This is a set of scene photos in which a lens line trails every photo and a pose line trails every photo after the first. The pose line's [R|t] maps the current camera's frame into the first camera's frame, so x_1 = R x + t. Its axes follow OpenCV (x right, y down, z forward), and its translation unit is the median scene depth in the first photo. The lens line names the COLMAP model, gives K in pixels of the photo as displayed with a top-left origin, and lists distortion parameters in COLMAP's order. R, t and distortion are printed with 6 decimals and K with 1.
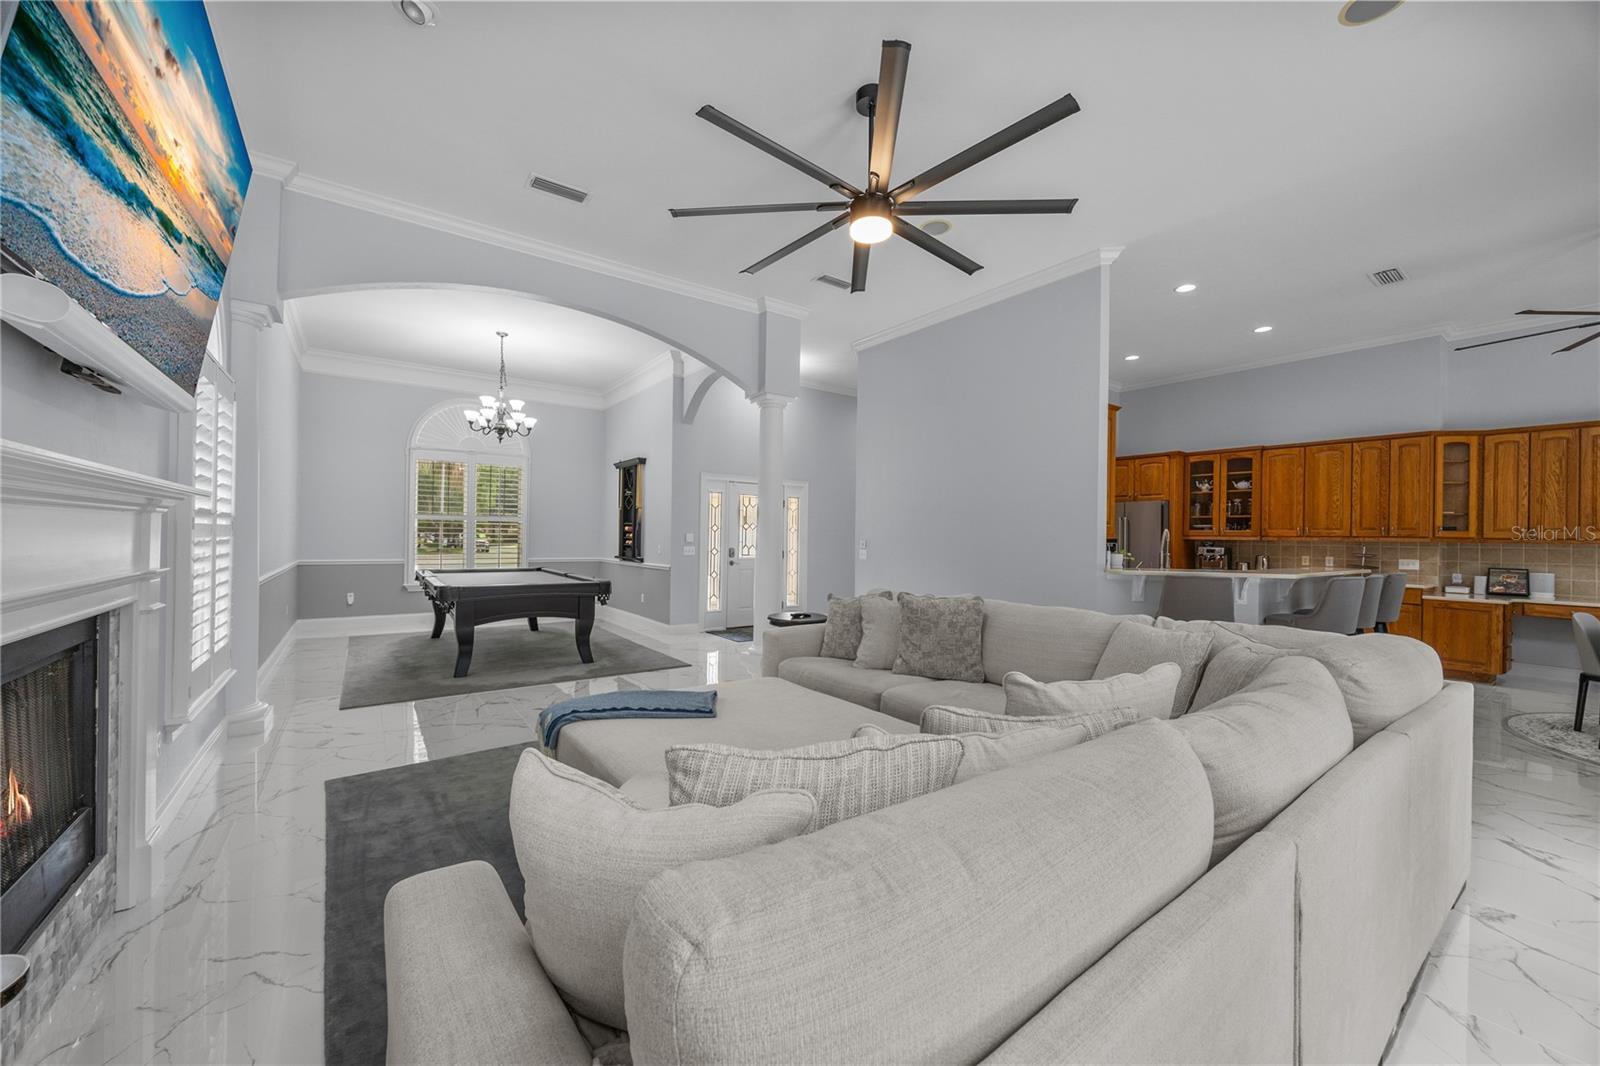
lens RADIAL K [[621.7, 0, 798.5], [0, 621.7, 531.1], [0, 0, 1]] dist [-0.001985, 0.000459]
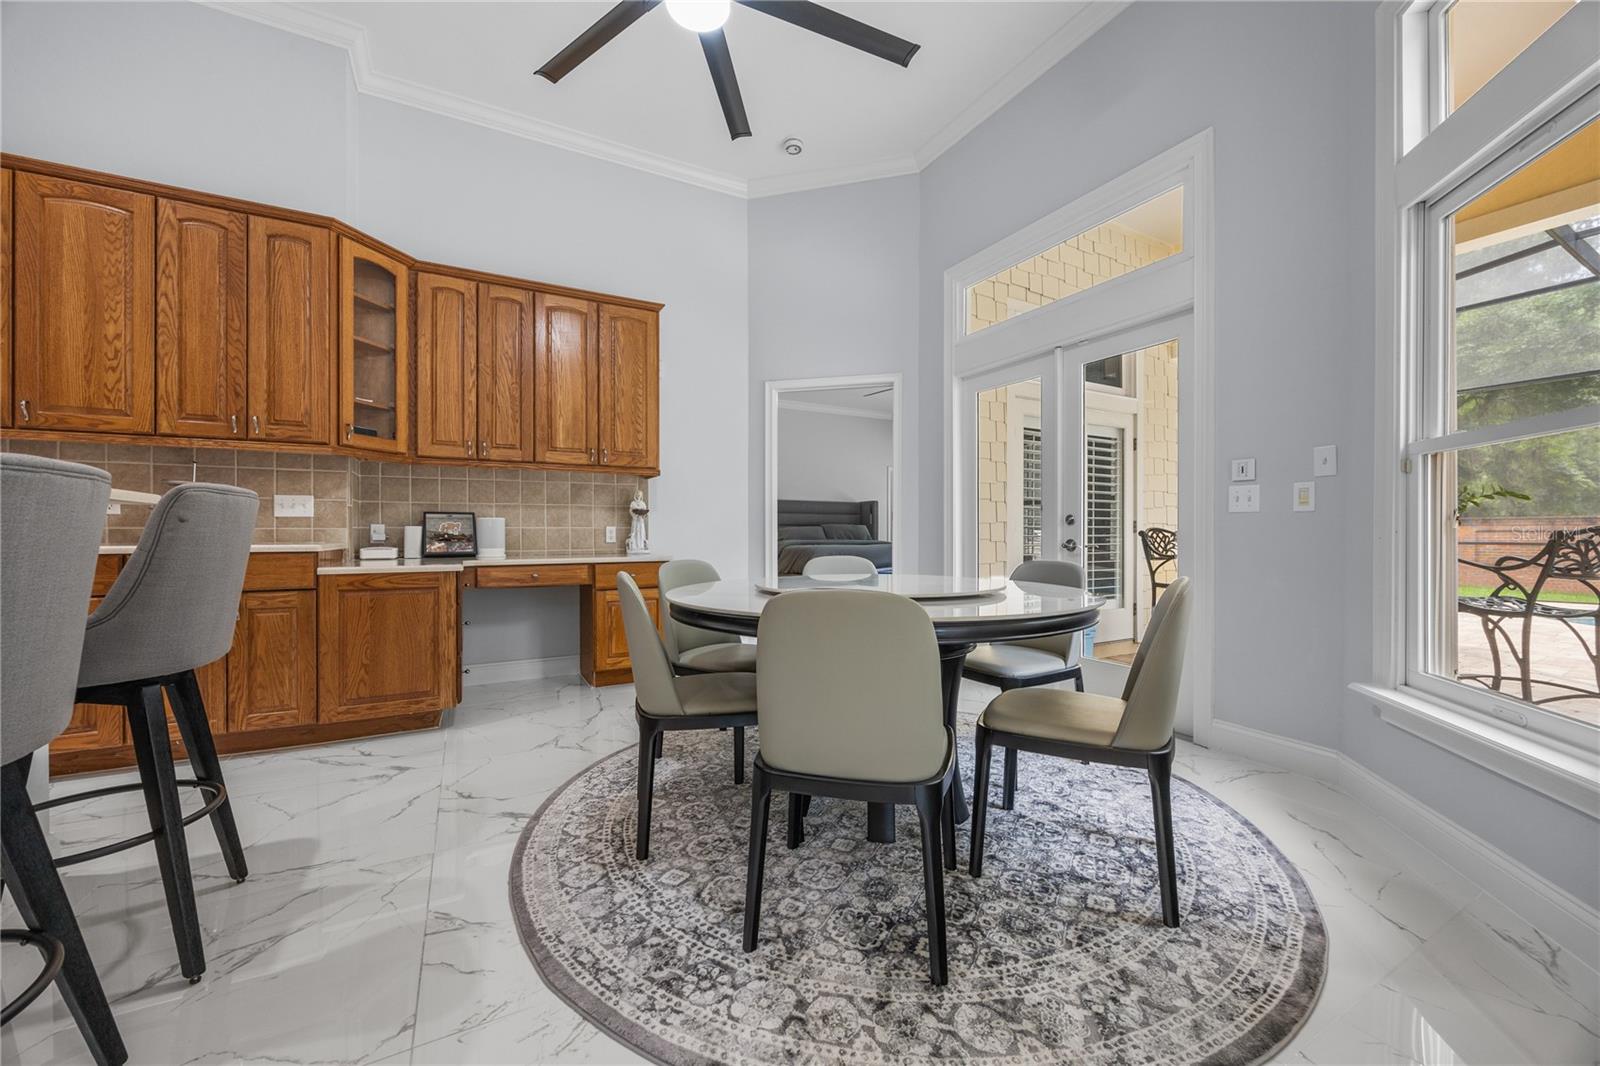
lens RADIAL K [[621.7, 0, 806.2], [0, 621.7, 535.3], [0, 0, 1]] dist [-0.001985, 0.000459]
pose [[0.134449, -0.021104, 0.990696, 0.593371], [-0.003108, 0.999759, 0.021719, 0.068297], [-0.990916, -0.006000, 0.134351, 0.575582]]
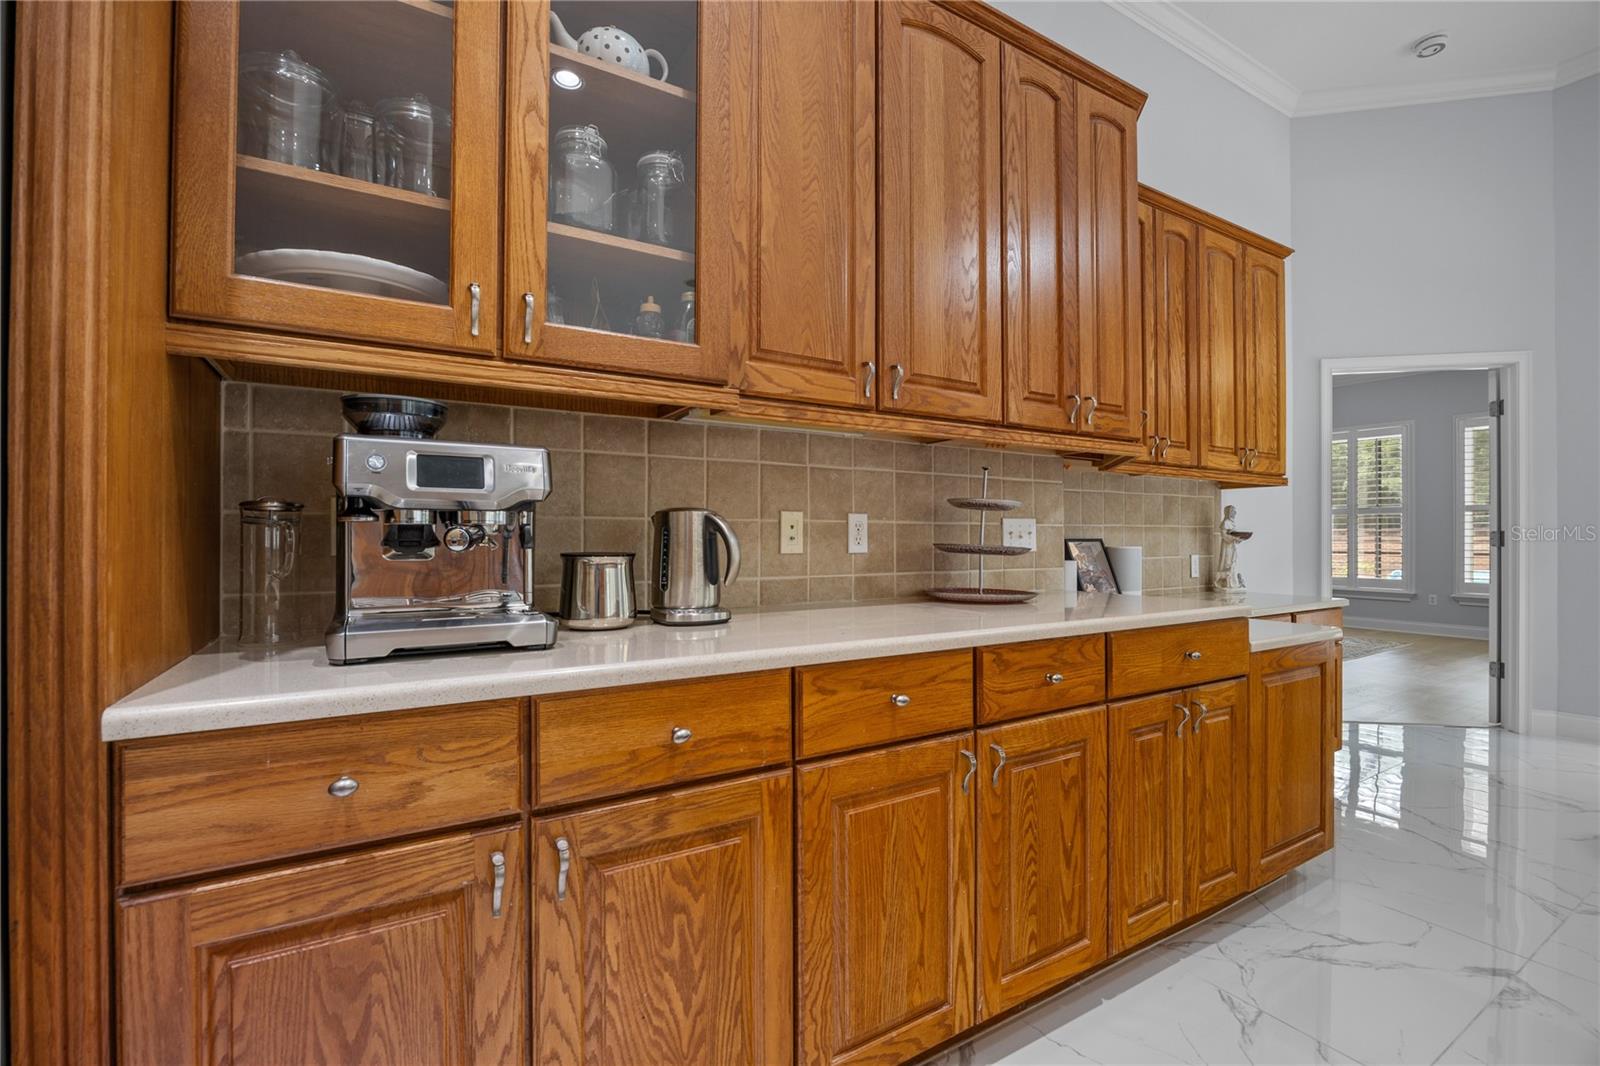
lens RADIAL K [[705.7, 0, 800.1], [0, 705.7, 535.9], [0, 0, 1]] dist [-0.015212, 0.001027]
pose [[0.089522, -0.017955, 0.995823, 0.654376], [-0.006414, 0.999806, 0.018603, 0.051318], [-0.995964, -0.008053, 0.089389, 1.130442]]
